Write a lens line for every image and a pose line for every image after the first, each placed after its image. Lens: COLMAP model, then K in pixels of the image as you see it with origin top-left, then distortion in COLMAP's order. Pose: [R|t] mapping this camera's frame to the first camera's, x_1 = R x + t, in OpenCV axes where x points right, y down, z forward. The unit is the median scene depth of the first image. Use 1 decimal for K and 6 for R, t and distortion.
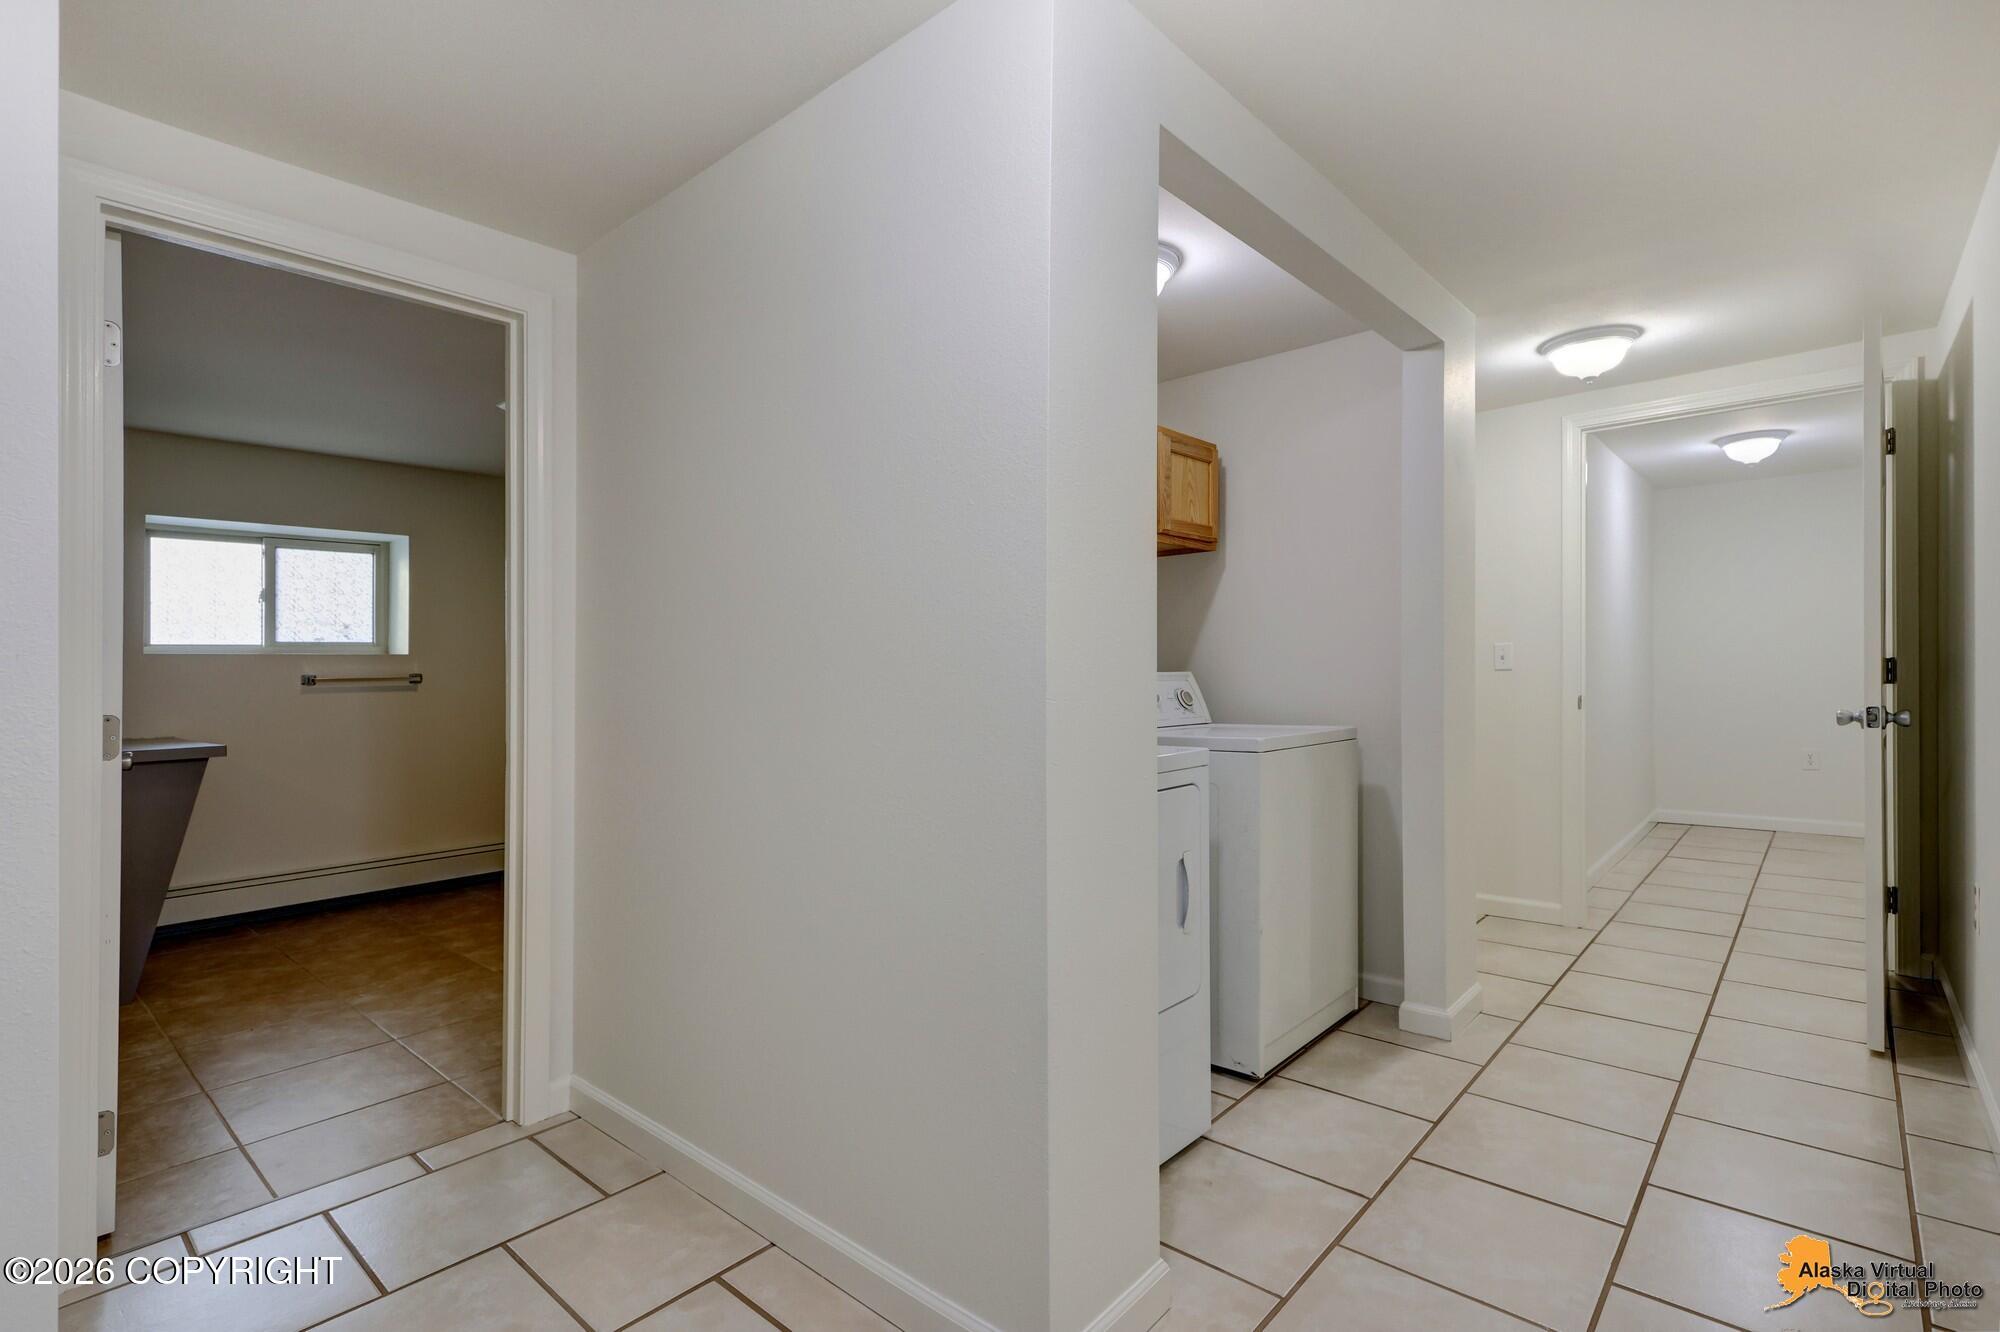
lens RADIAL K [[945.0, 0, 1004.1], [0, 945.0, 660.3], [0, 0, 1]] dist [0.008155, -0.003742]
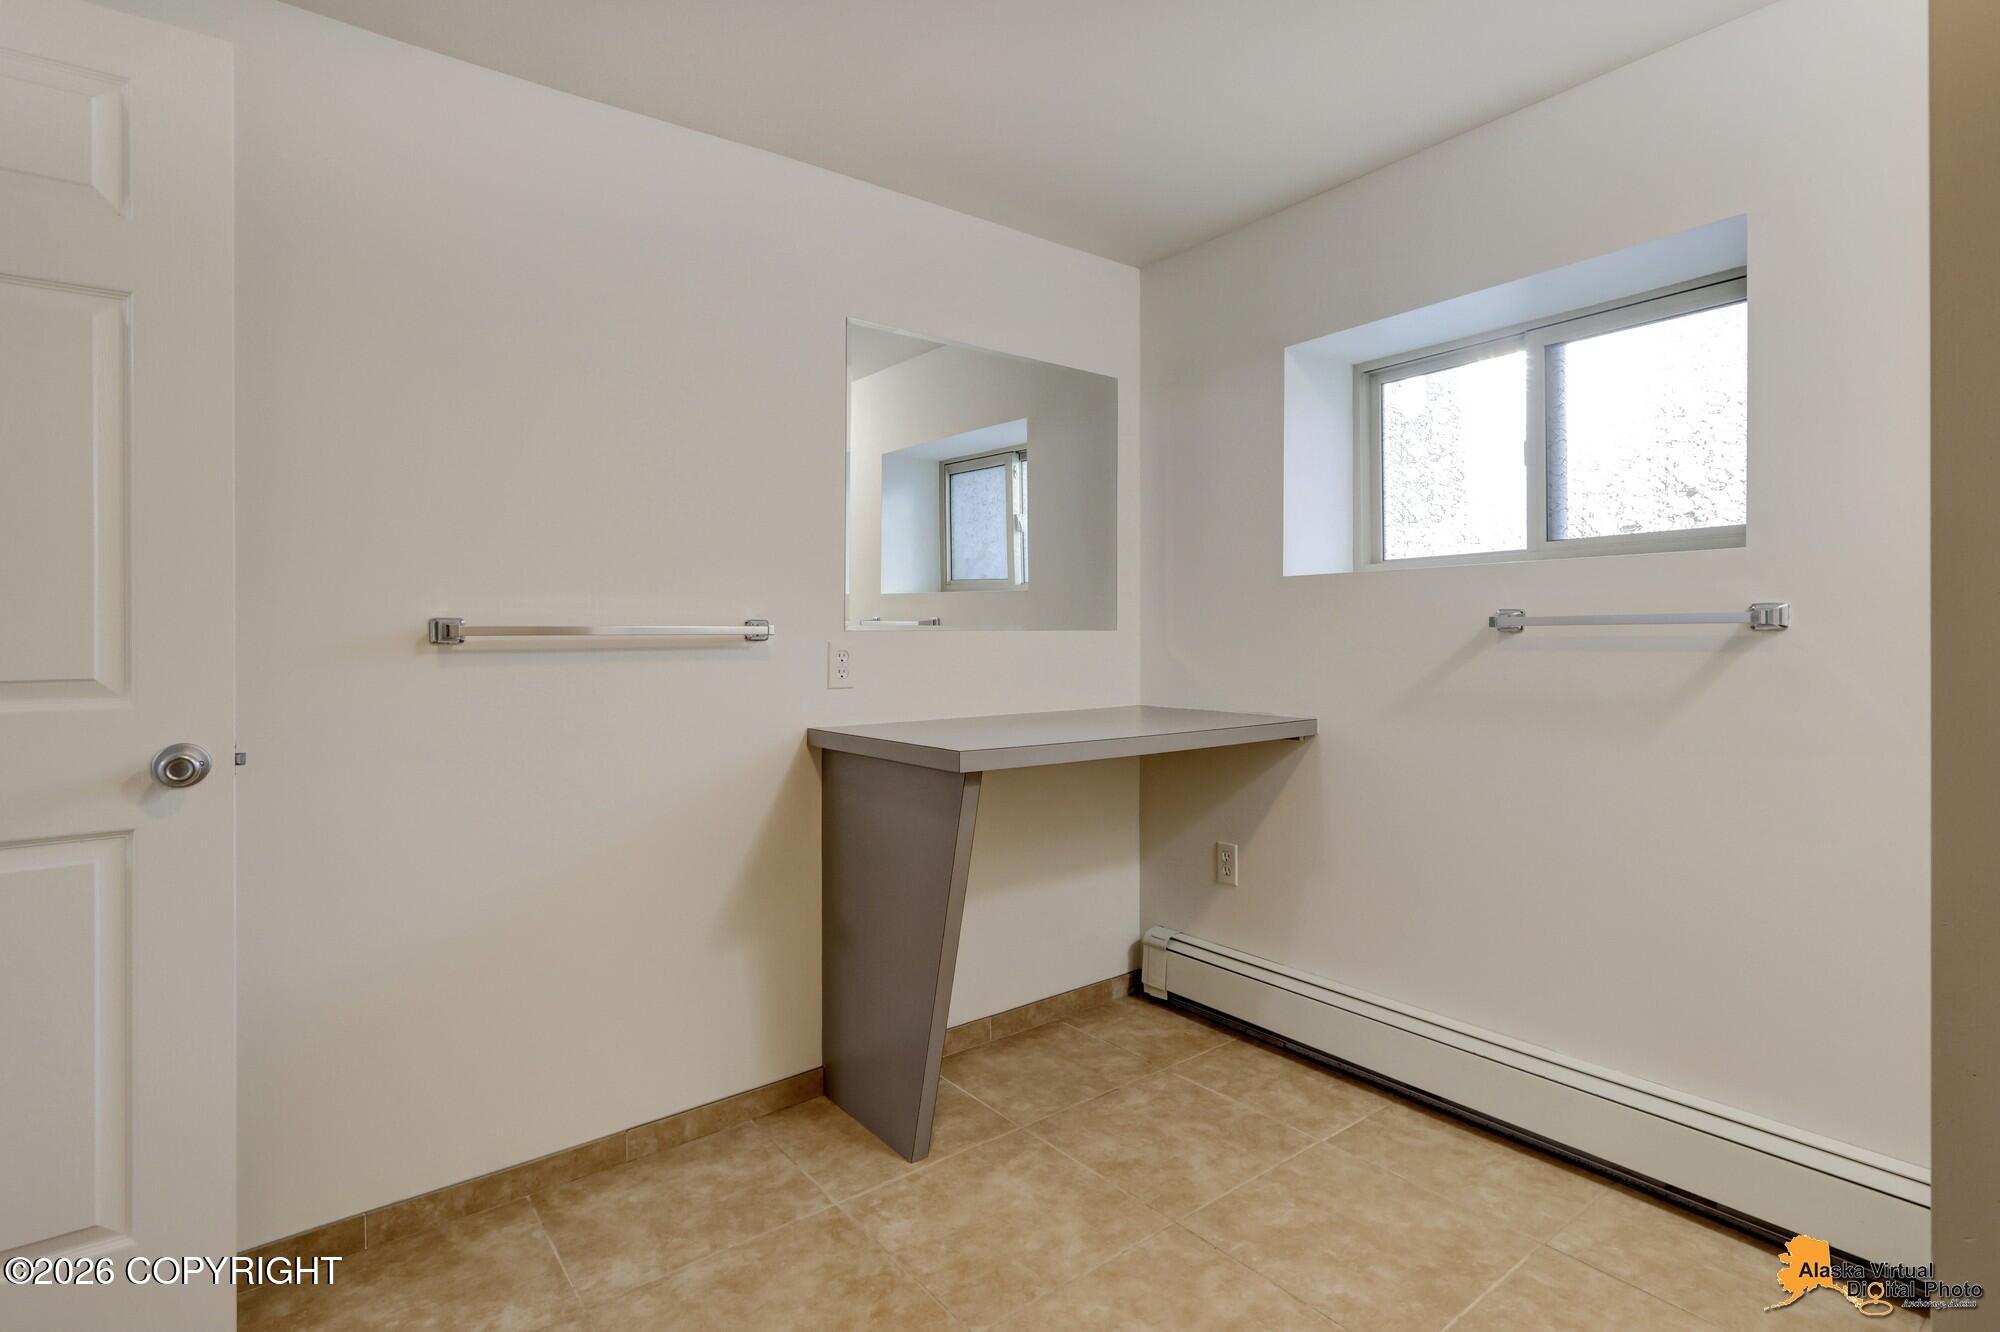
lens RADIAL K [[945.0, 0, 1012.2], [0, 945.0, 639.7], [0, 0, 1]] dist [0.008155, -0.003742]
pose [[-0.182891, 0.022516, -0.982875, -0.233622], [0.026269, 0.999493, 0.018009, 0.014304], [0.982782, -0.022525, -0.183389, 0.796120]]
